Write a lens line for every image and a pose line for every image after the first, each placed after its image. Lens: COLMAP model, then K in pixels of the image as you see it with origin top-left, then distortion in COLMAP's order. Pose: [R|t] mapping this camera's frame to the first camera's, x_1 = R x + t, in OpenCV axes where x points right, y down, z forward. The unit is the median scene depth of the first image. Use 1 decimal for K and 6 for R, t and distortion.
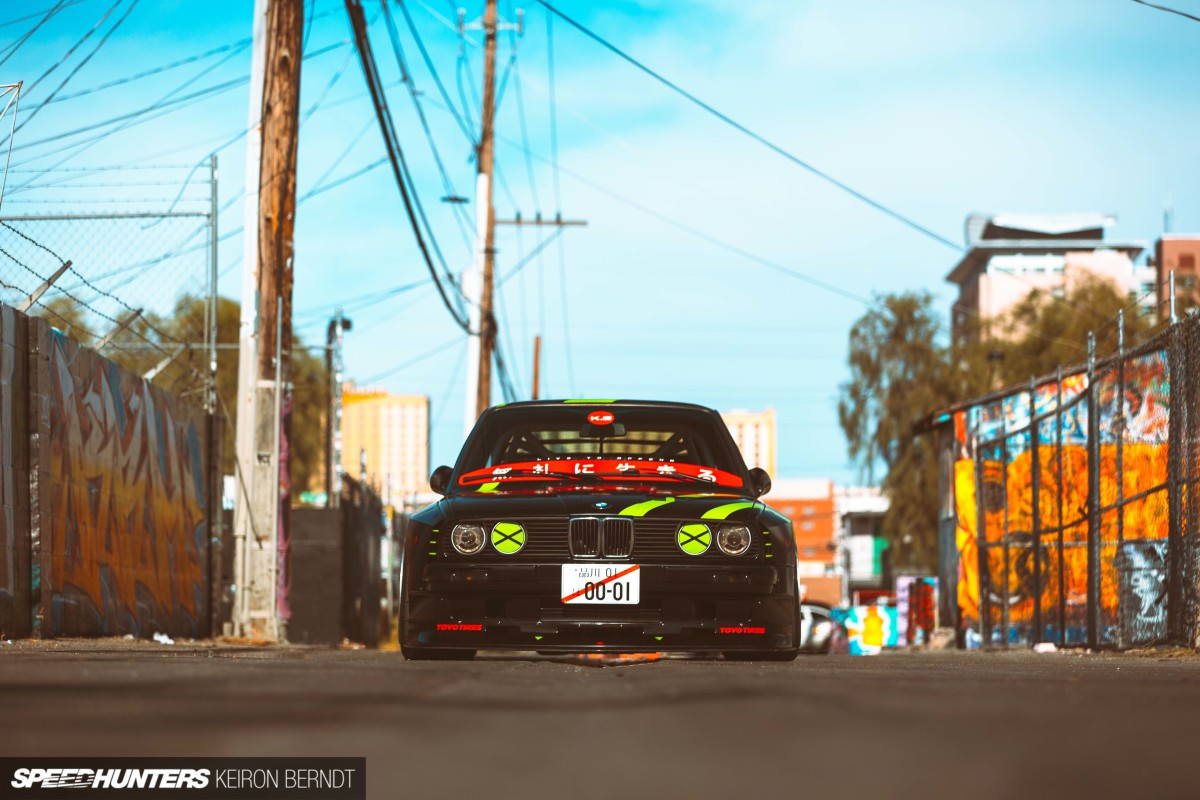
lens RADIAL K [[3672.2, 0, 600.0], [0, 3672.2, 400.0], [0, 0, 1]] dist [-0.077524, -0.695475]
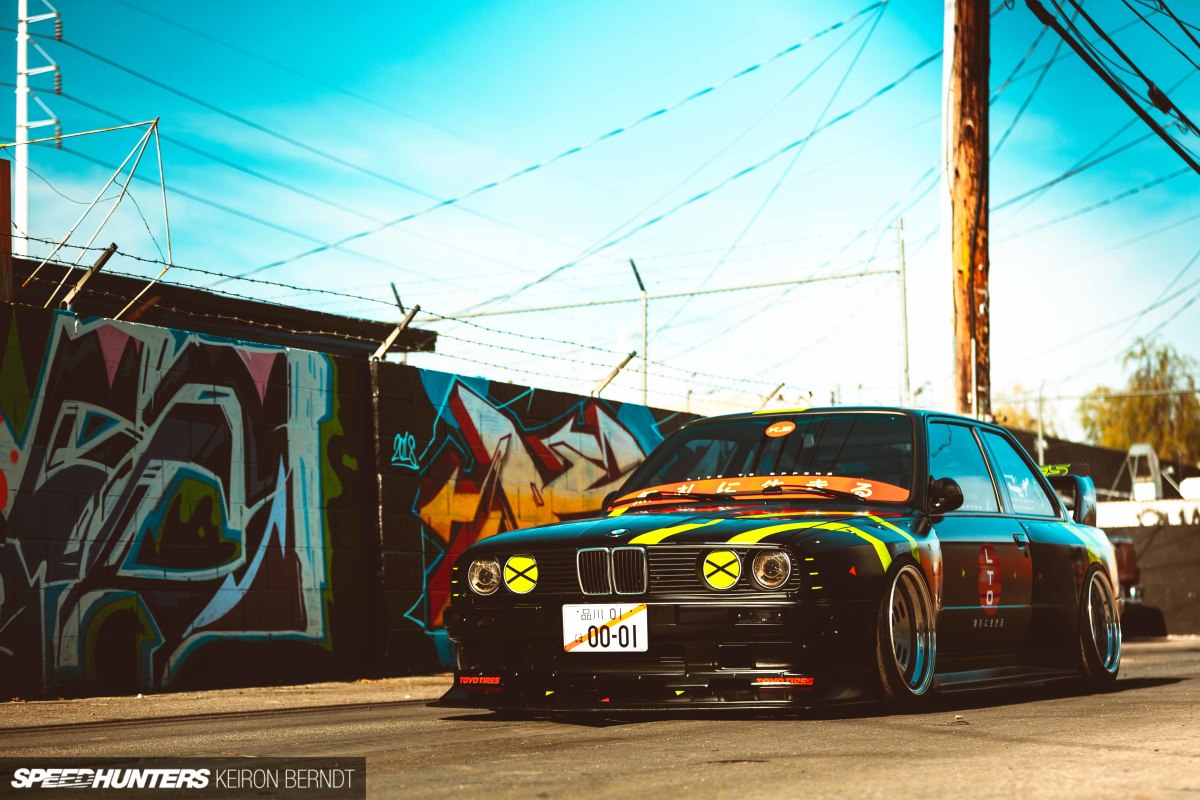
lens RADIAL K [[2422.7, 0, 600.0], [0, 2422.7, 400.0], [0, 0, 1]] dist [-0.049616, -0.134934]
pose [[0.892919, -0.059643, -0.446249, 0.207131], [0.049656, 0.998186, -0.034052, 0.014600], [0.447470, 0.008247, 0.894261, 0.429613]]
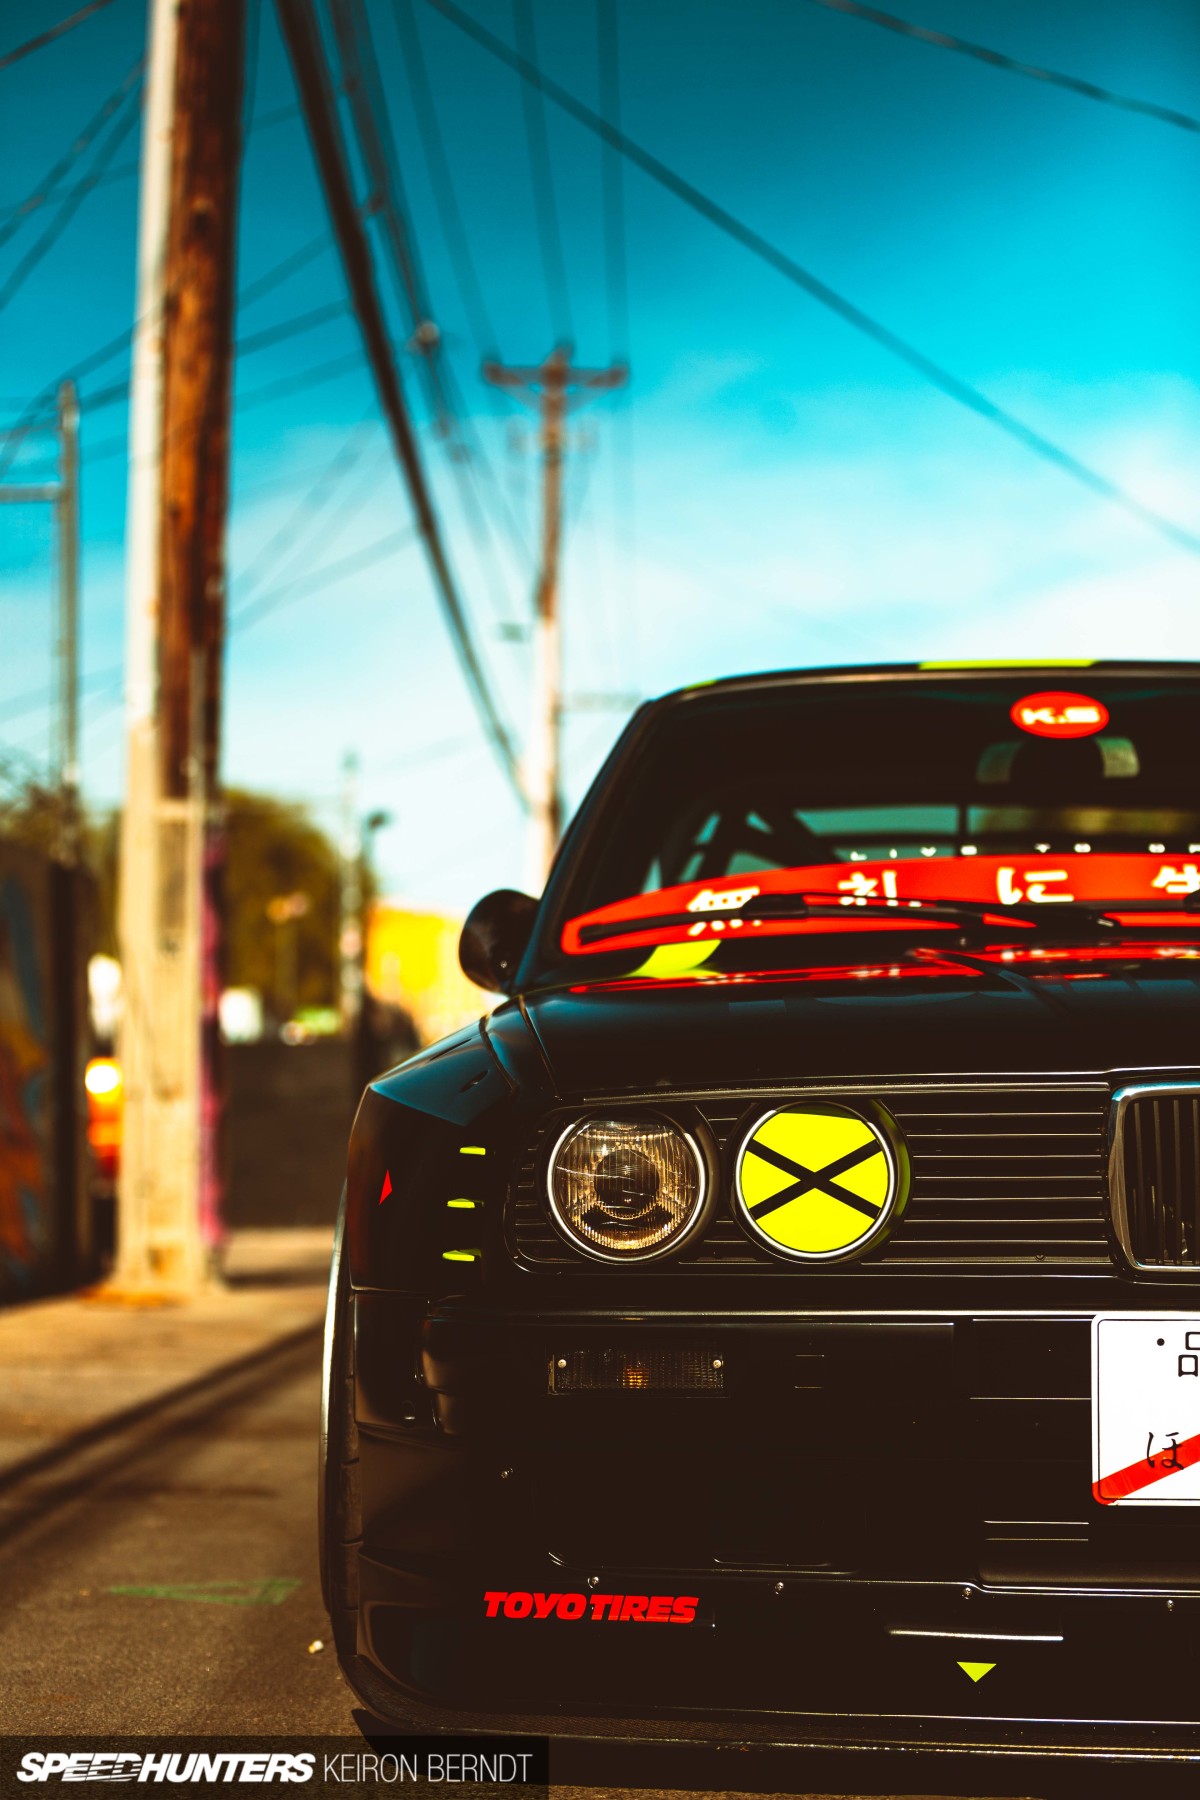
lens RADIAL K [[3703.8, 0, 600.0], [0, 3703.8, 900.0], [0, 0, 1]] dist [0.101206, -0.069303]
pose [[0.999800, -0.012766, -0.015363, -0.028785], [0.012680, 0.999903, -0.005701, 0.018992], [0.015434, 0.005505, 0.999866, 0.667352]]
